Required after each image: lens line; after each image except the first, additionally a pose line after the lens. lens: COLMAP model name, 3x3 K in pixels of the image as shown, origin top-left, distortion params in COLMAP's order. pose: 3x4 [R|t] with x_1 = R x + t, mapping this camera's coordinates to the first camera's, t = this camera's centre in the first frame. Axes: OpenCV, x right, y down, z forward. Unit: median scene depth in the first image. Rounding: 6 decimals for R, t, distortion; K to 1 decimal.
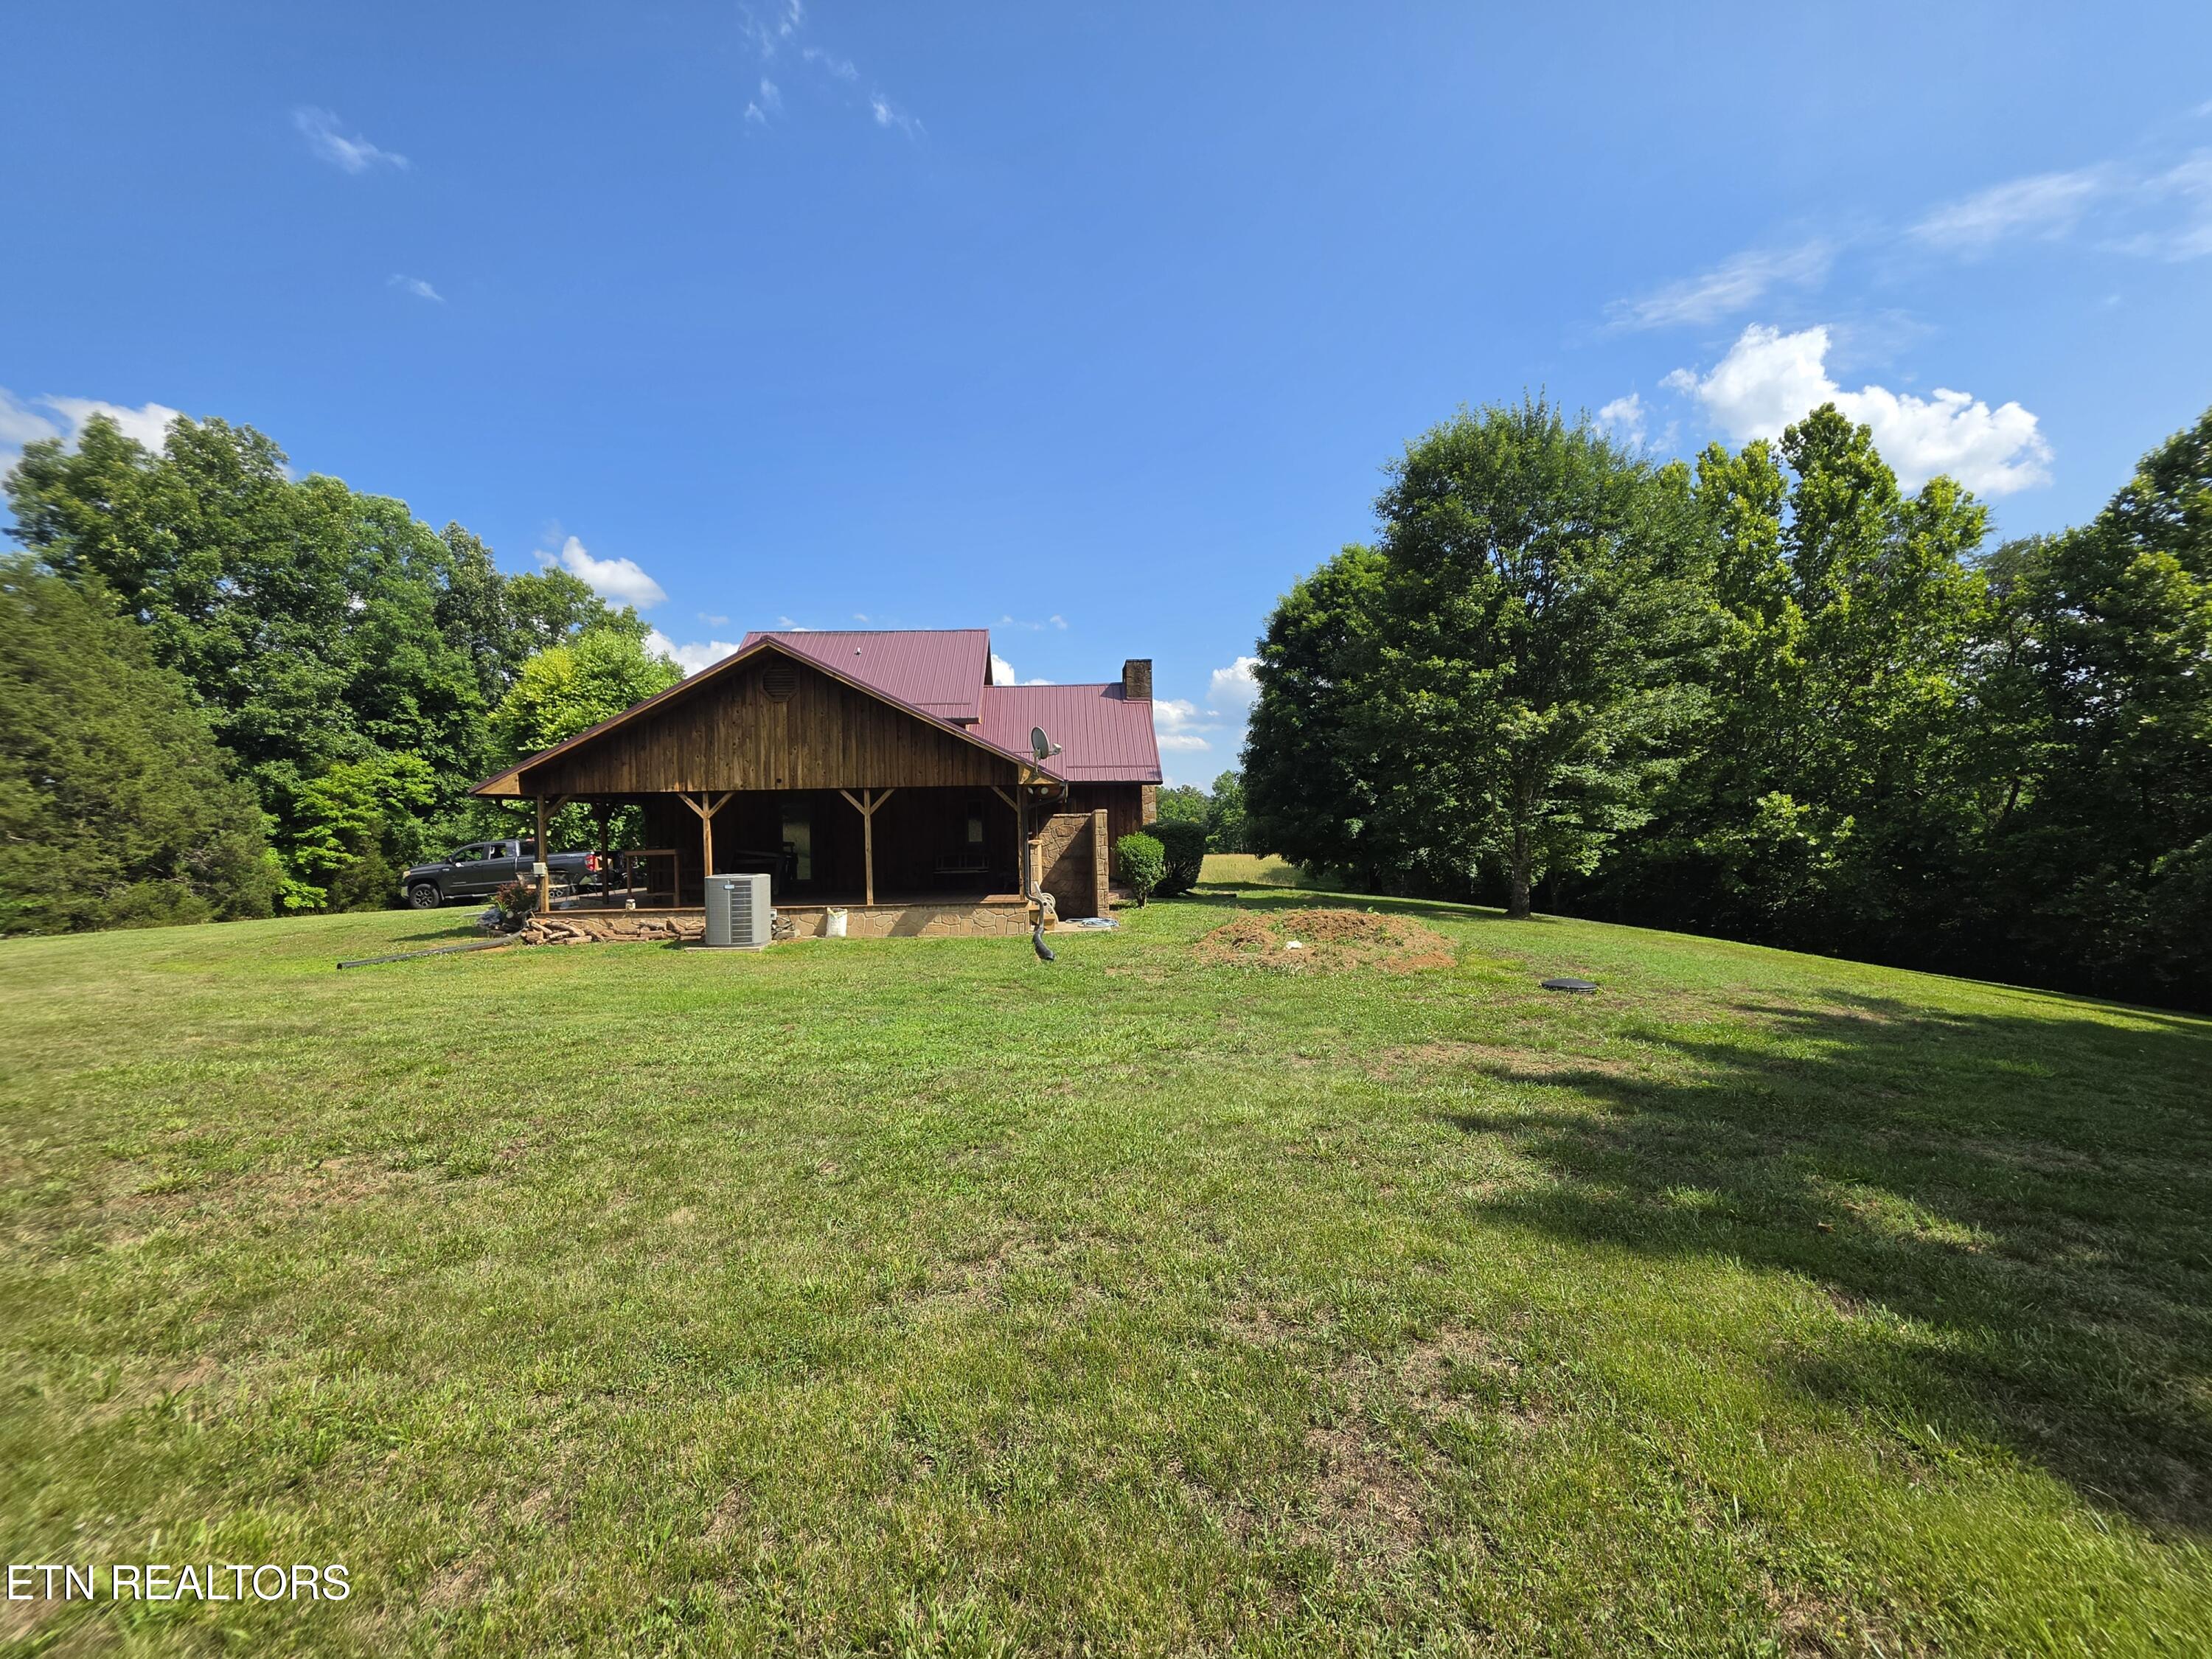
lens RADIAL K [[893.4, 0, 1106.0], [0, 893.4, 829.5], [0, 0, 1]] dist [-0.003962, -0.000243]
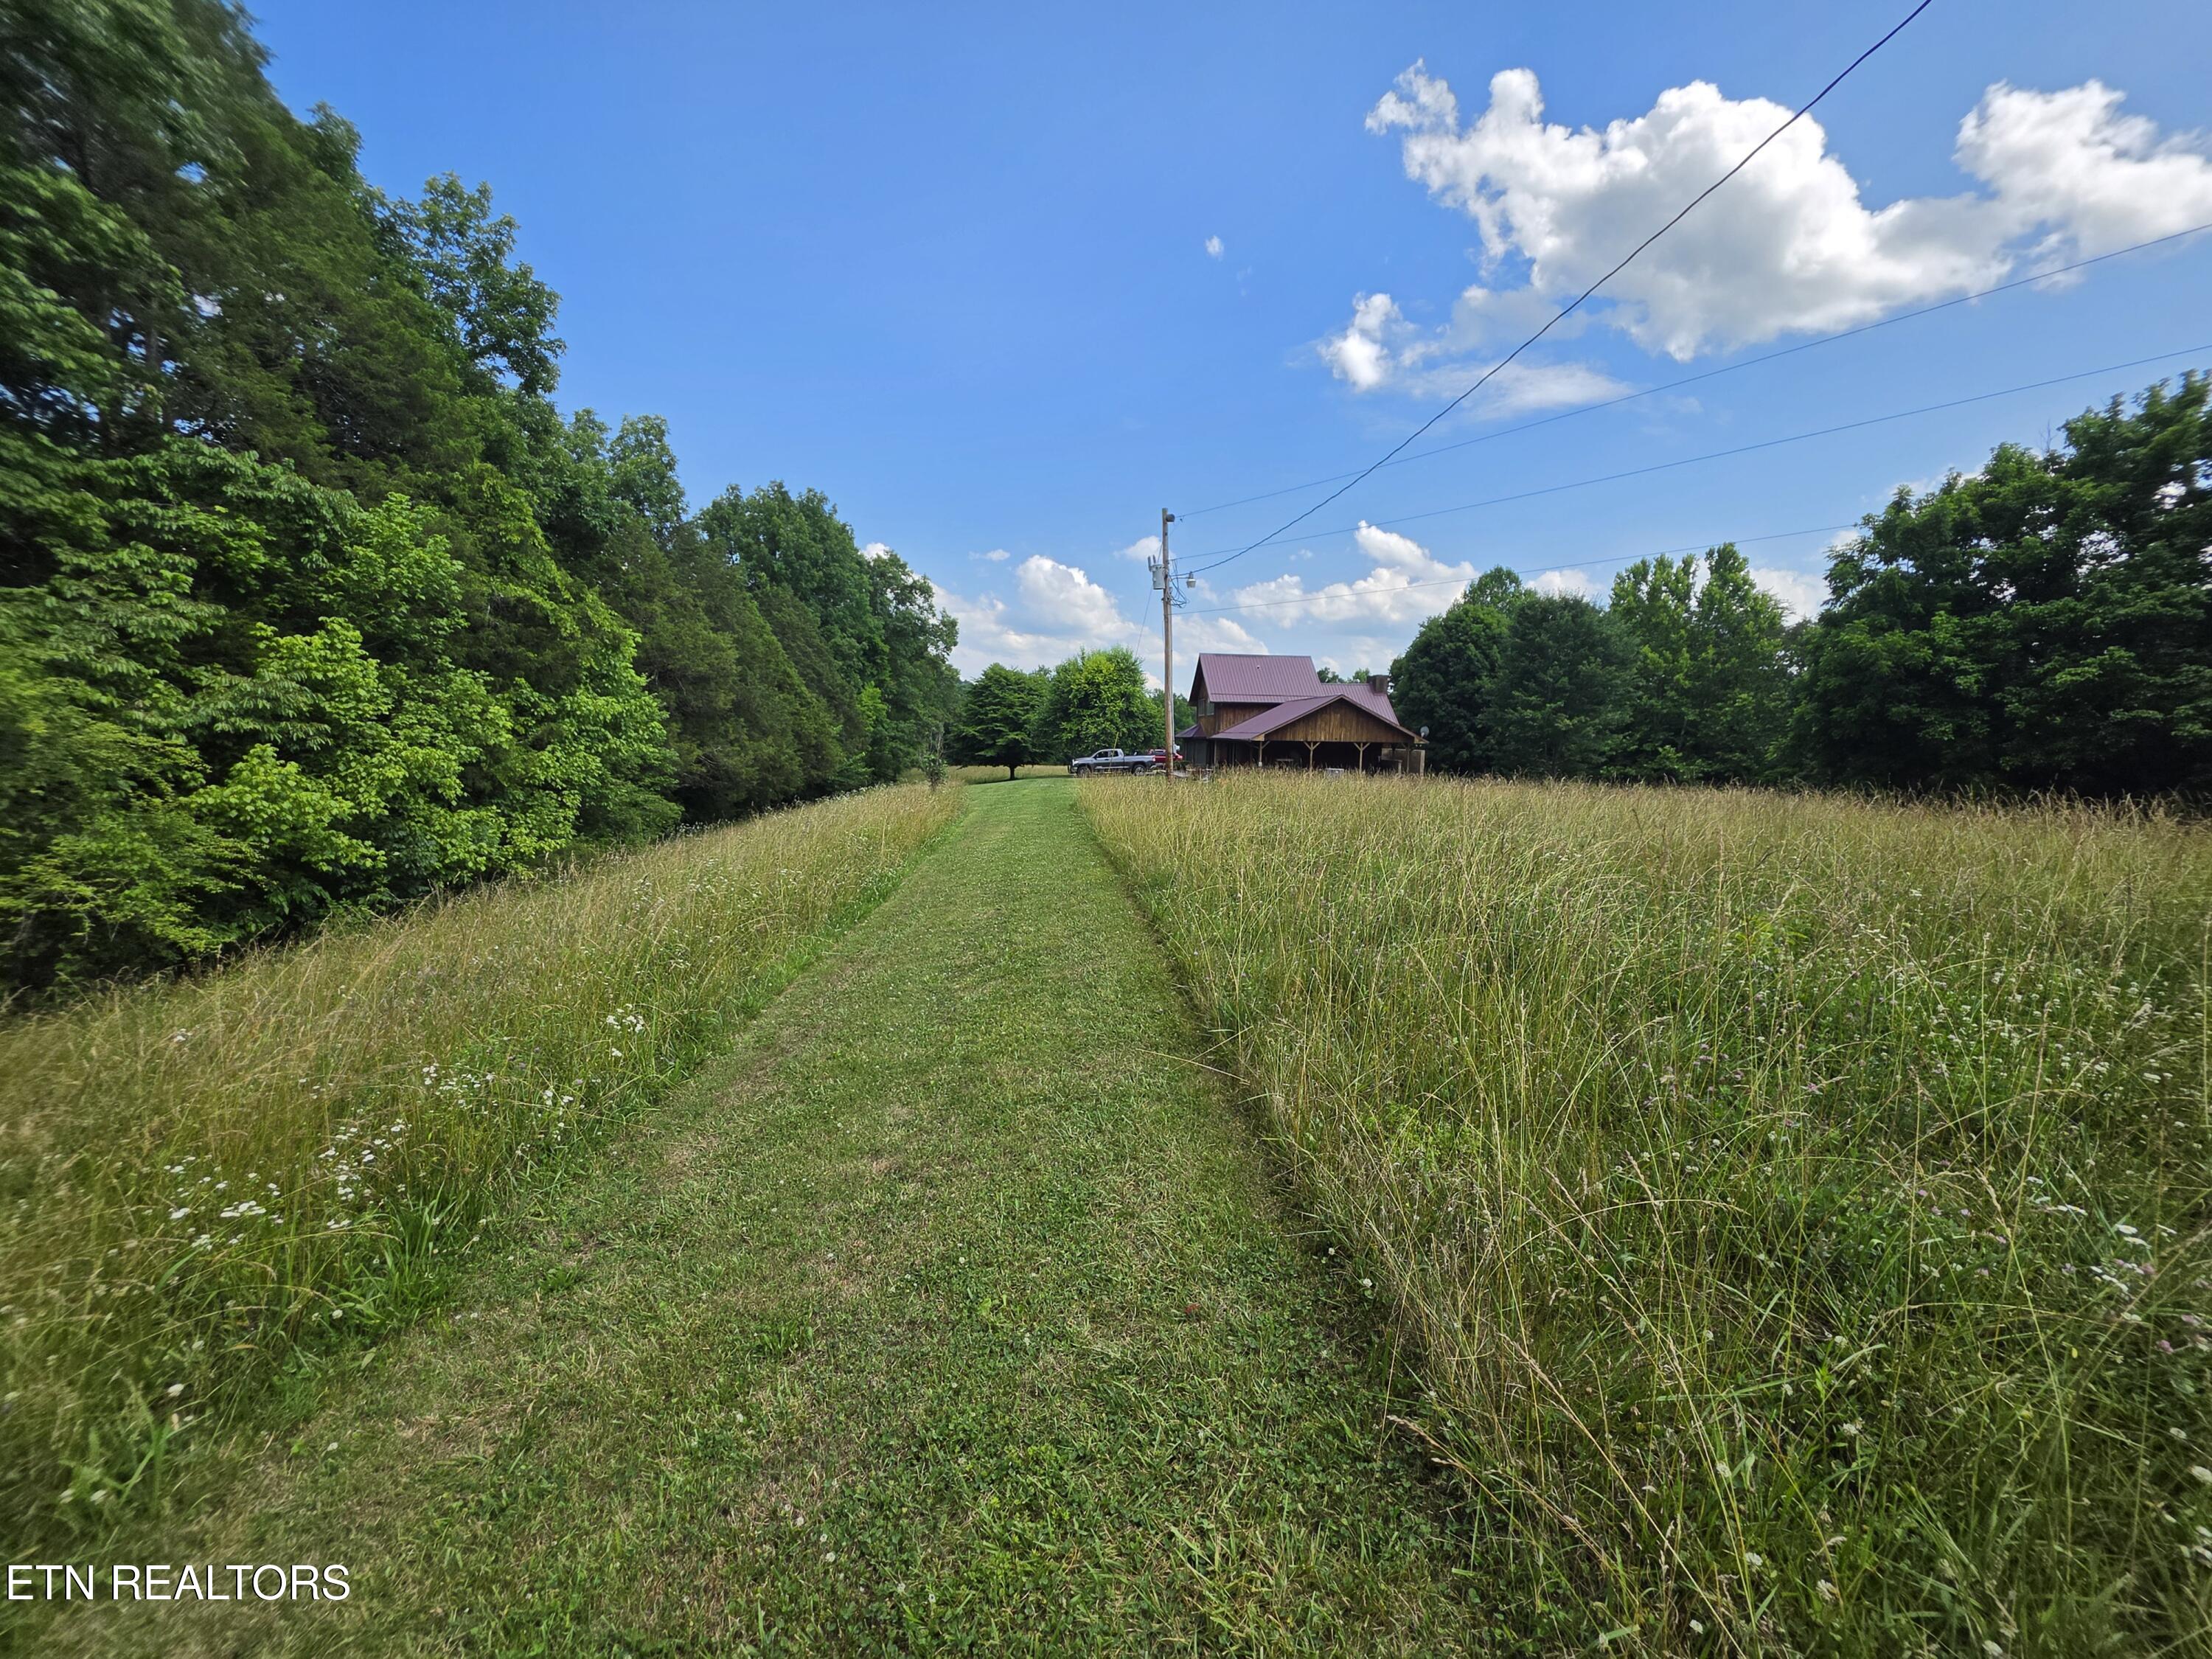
lens RADIAL K [[893.4, 0, 1106.0], [0, 893.4, 829.5], [0, 0, 1]] dist [-0.003962, -0.000243]
pose [[0.999317, 0.034757, -0.012586, -0.690726], [-0.032093, 0.984714, 0.171196, -0.156897], [0.018344, -0.170675, 0.985157, -1.384251]]
